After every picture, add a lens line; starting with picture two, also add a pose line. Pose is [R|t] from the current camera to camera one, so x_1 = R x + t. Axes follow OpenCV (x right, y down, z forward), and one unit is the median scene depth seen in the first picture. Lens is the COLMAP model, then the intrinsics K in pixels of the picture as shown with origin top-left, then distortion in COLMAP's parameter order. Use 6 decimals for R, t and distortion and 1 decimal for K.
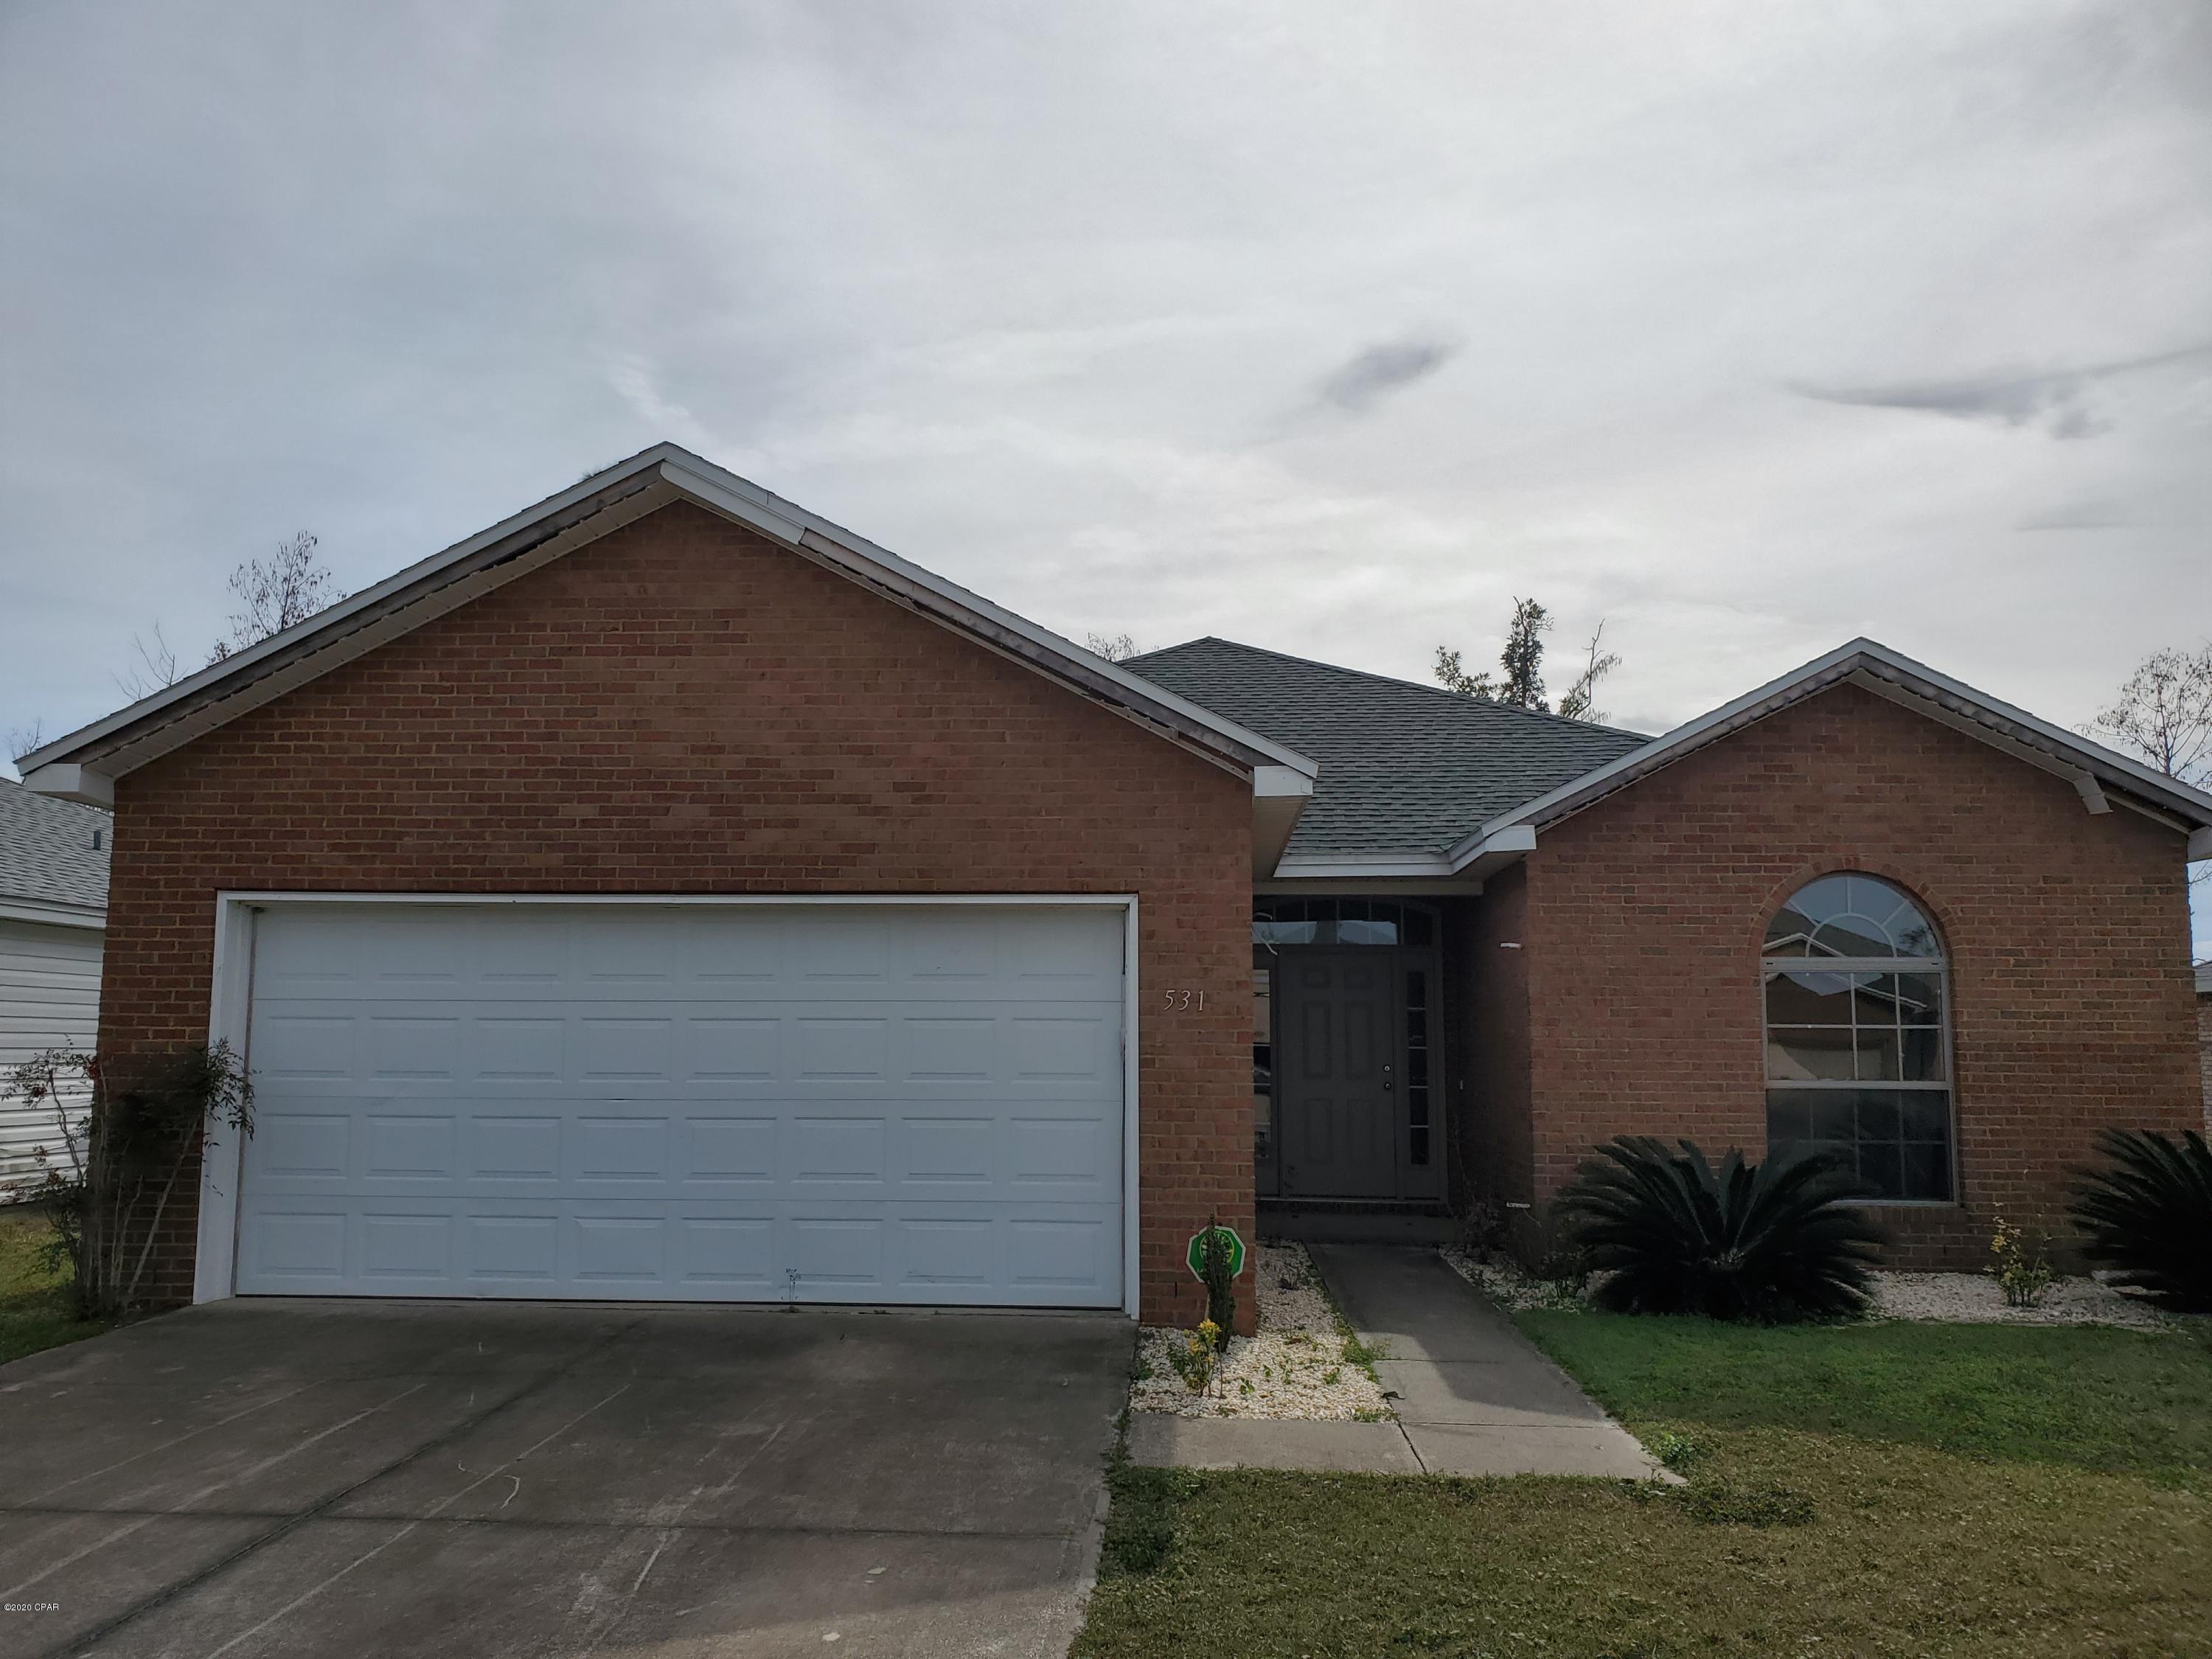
lens RADIAL K [[1694.5, 0, 1014.4], [0, 1694.5, 852.9], [0, 0, 1]] dist [0.072545, -0.175139]
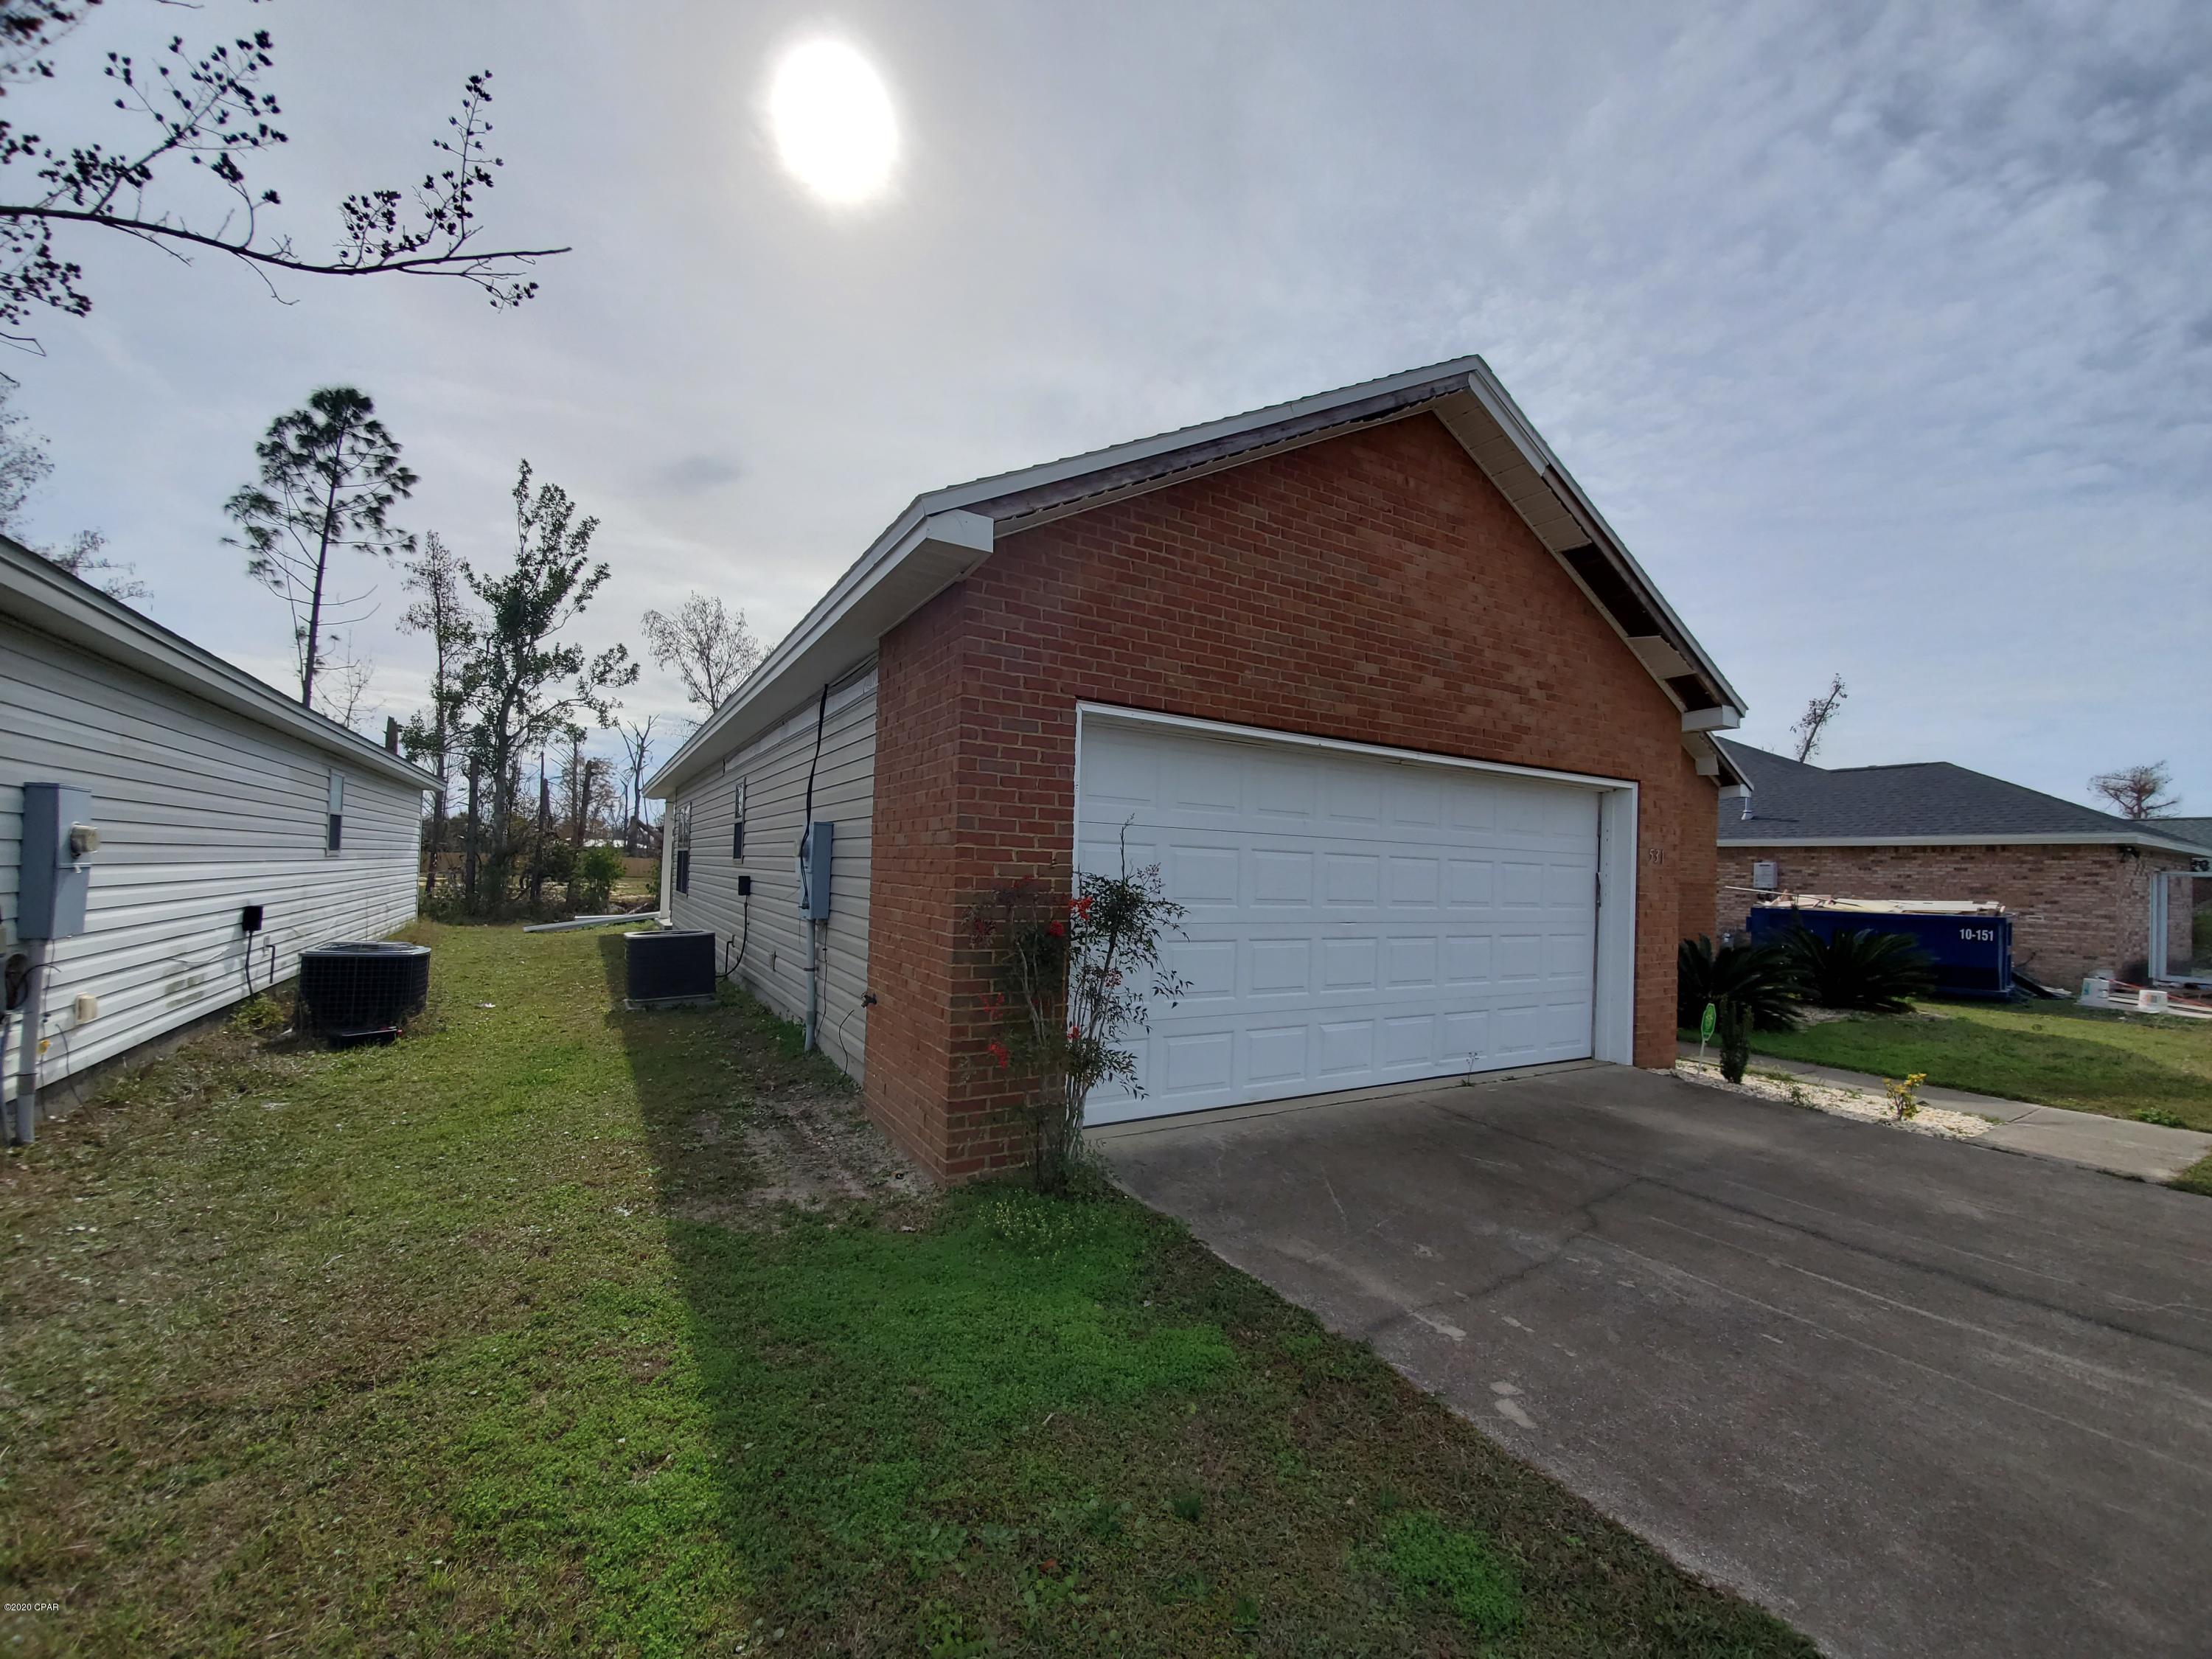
lens RADIAL K [[891.4, 0, 1096.8], [0, 891.4, 845.6], [0, 0, 1]] dist [0.022034, -0.019450]
pose [[0.817161, 0.033788, 0.575419, -0.724415], [-0.088450, 0.993807, 0.067255, 0.066101], [-0.569583, -0.105854, 0.815089, 0.600806]]
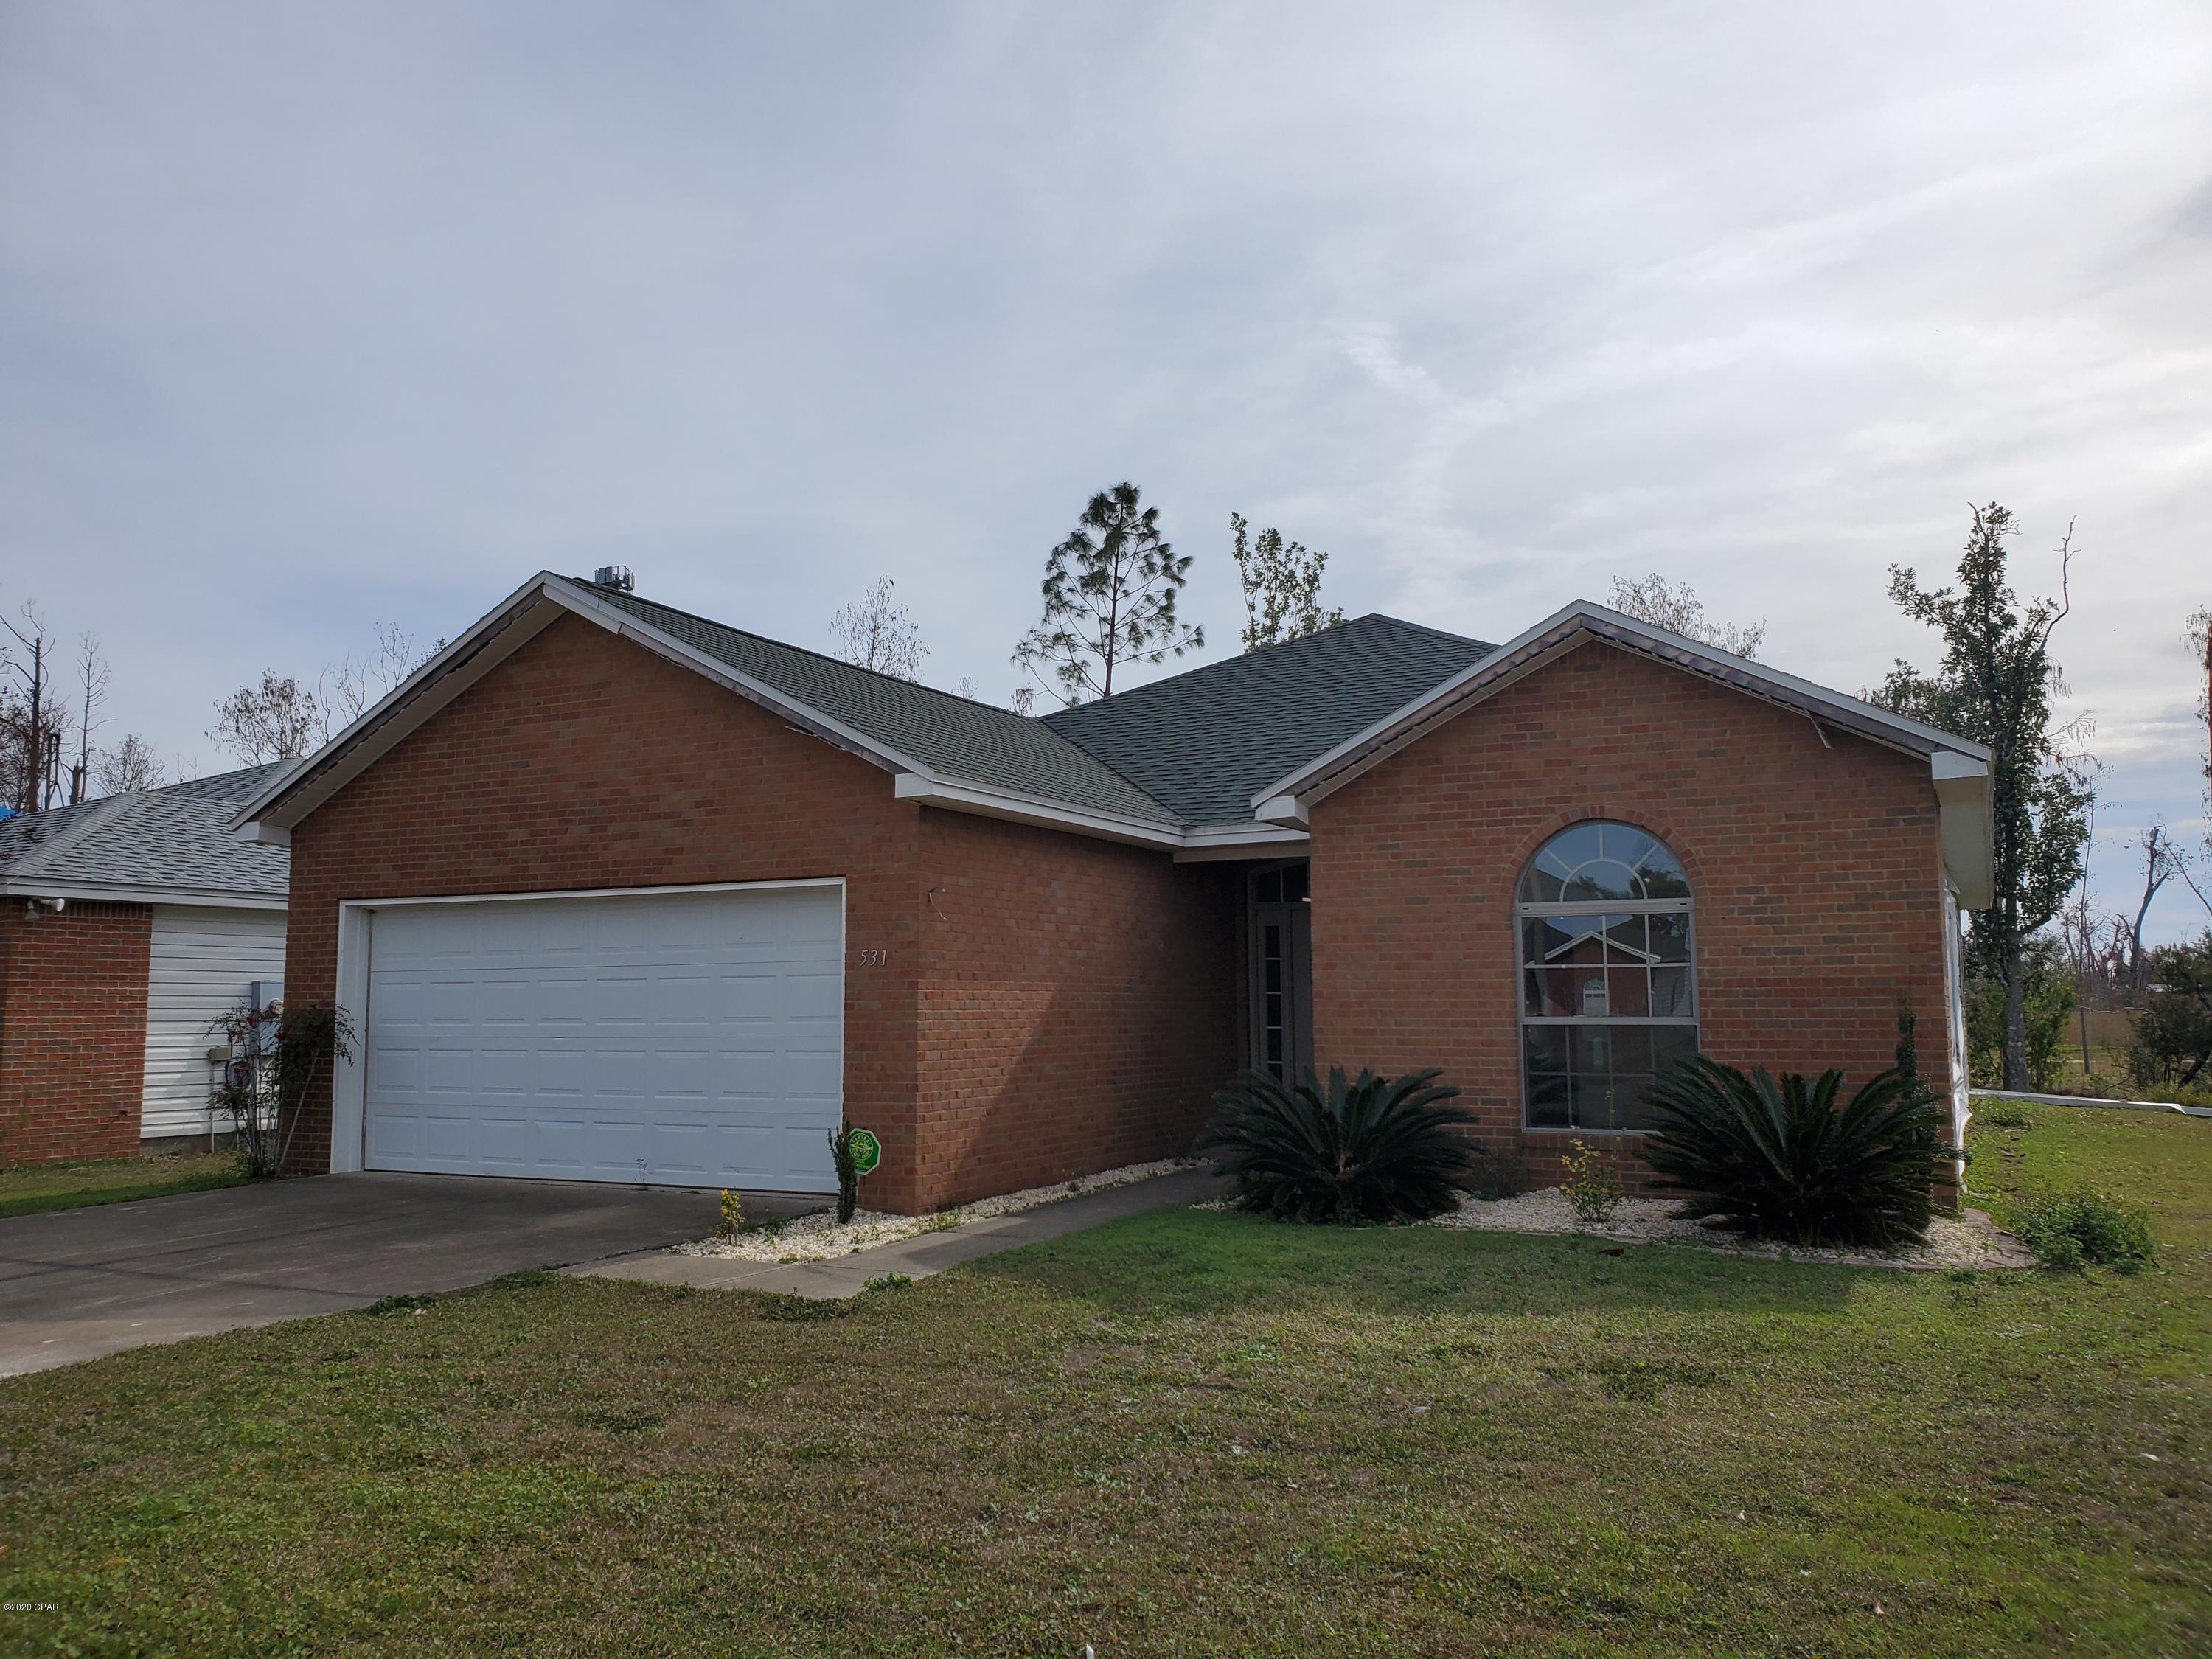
lens RADIAL K [[1708.3, 0, 1068.8], [0, 1708.3, 832.4], [0, 0, 1]] dist [0.008998, 0.001645]
pose [[0.915766, -0.053601, -0.398121, 0.720893], [0.057210, 0.998358, -0.002818, 0.003797], [0.397618, -0.020196, 0.917329, -0.123806]]
